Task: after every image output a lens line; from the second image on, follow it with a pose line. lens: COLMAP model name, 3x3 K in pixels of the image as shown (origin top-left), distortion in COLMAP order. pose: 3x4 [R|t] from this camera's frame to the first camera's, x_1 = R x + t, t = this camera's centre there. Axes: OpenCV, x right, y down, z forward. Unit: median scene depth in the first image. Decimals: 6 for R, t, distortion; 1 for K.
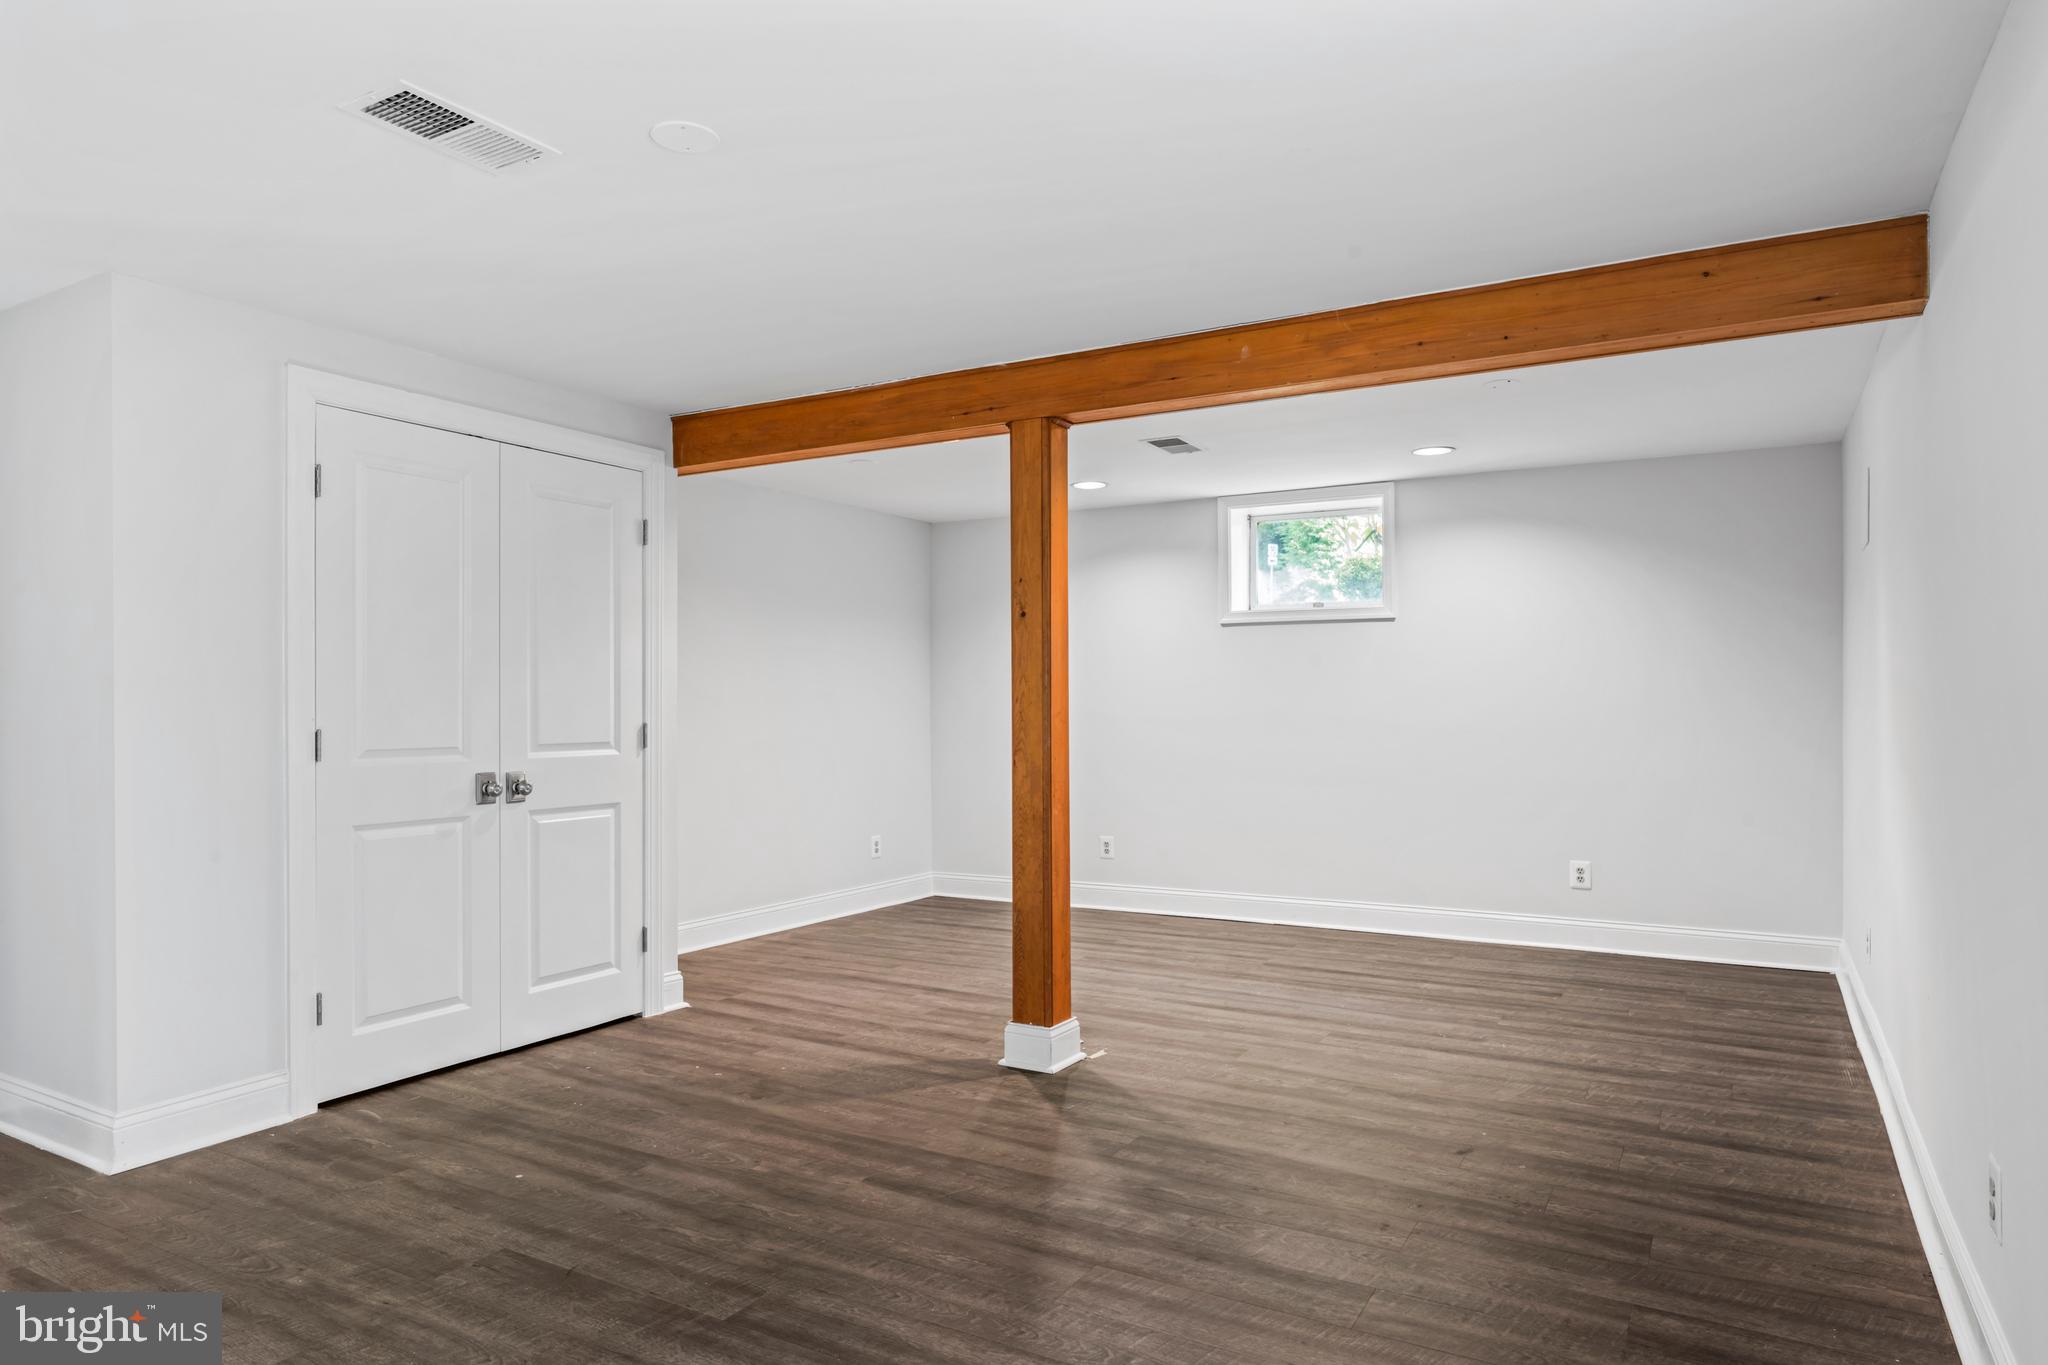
lens RADIAL K [[1249.1, 0, 1021.4], [0, 1249.1, 695.2], [0, 0, 1]] dist [-0.000189, -0.002443]
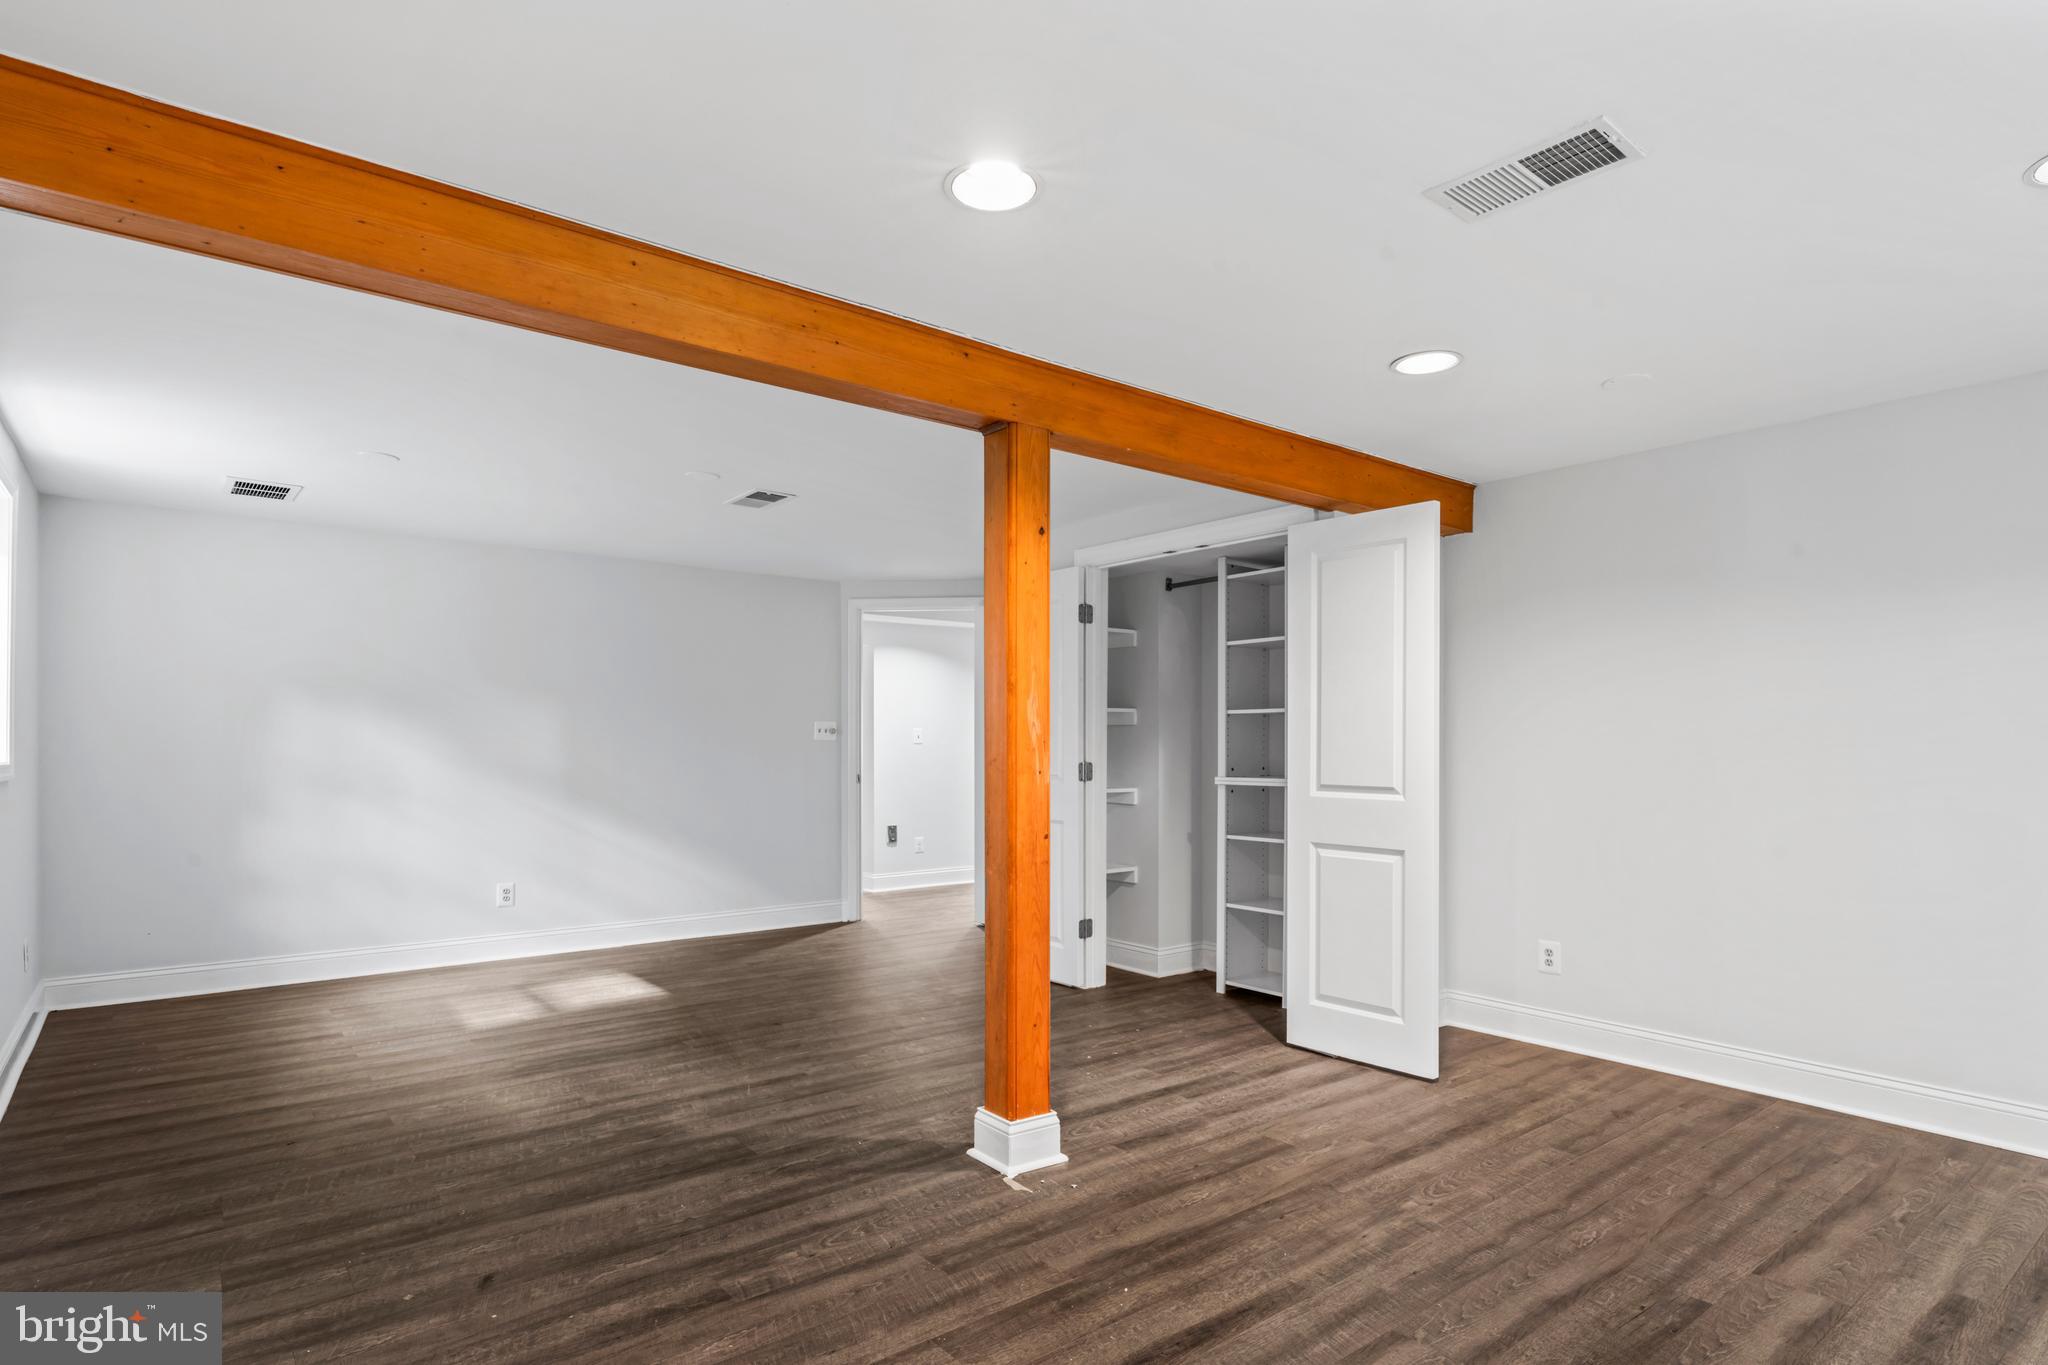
lens RADIAL K [[1068.4, 0, 1022.6], [0, 1068.4, 757.9], [0, 0, 1]] dist [-0.002549, -0.000741]
pose [[-0.366698, 0.010781, -0.930277, 0.785069], [0.005695, 0.999940, 0.009344, 0.007087], [0.930323, -0.001871, -0.366738, 1.415790]]
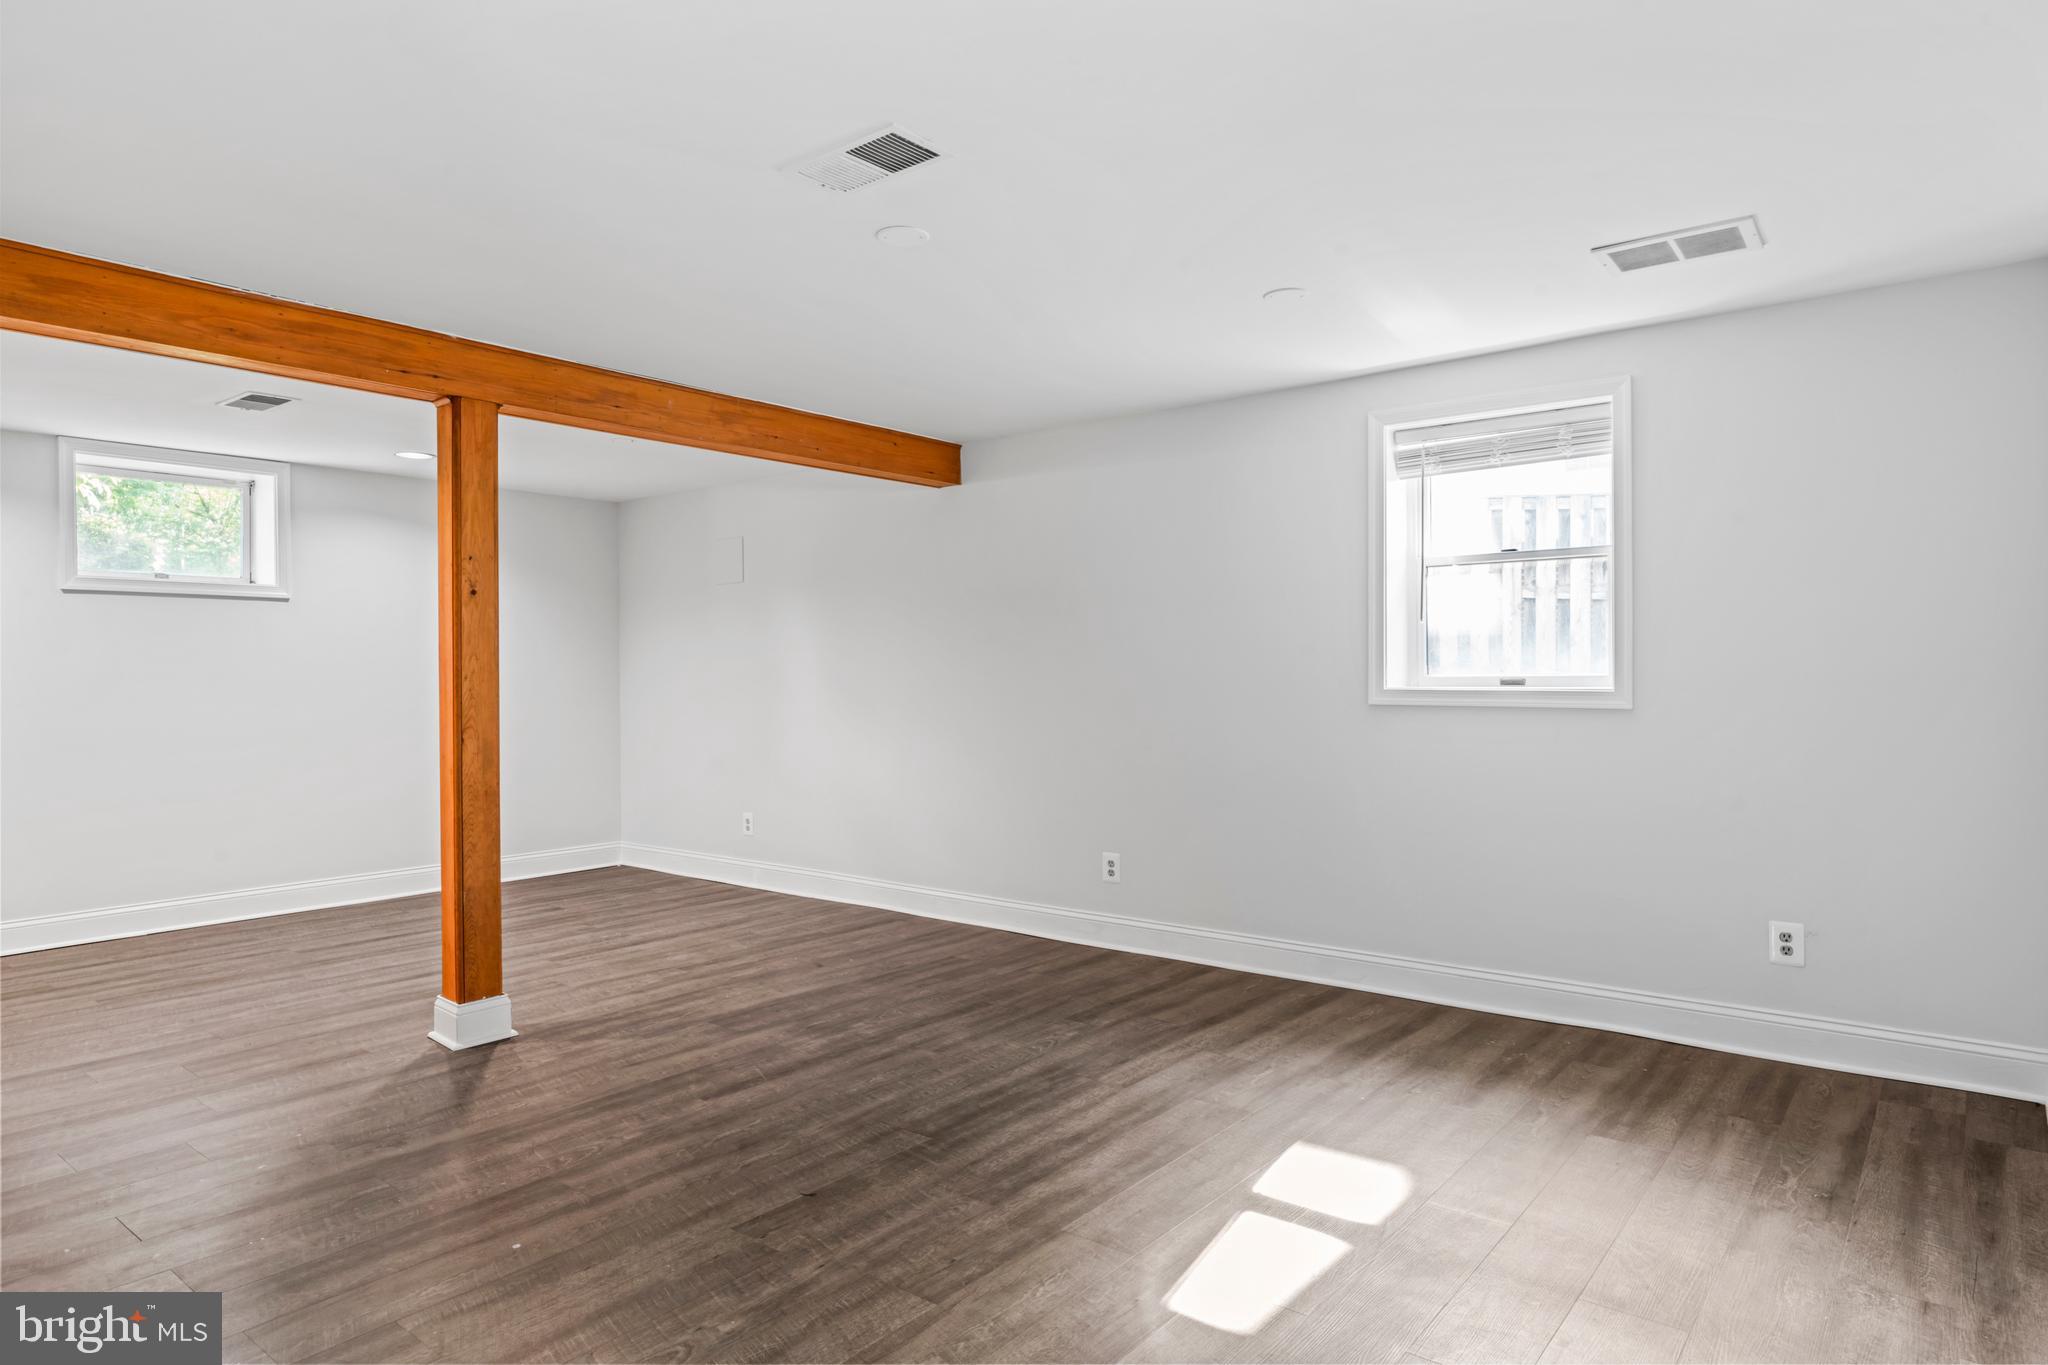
lens RADIAL K [[1192.1, 0, 1029.6], [0, 1192.1, 680.0], [0, 0, 1]] dist [-0.000408, -0.000542]
pose [[0.148001, -0.001867, 0.988985, -0.960870], [0.001469, 0.999998, 0.001668, 0.004707], [-0.988986, 0.001206, 0.148004, 0.456805]]
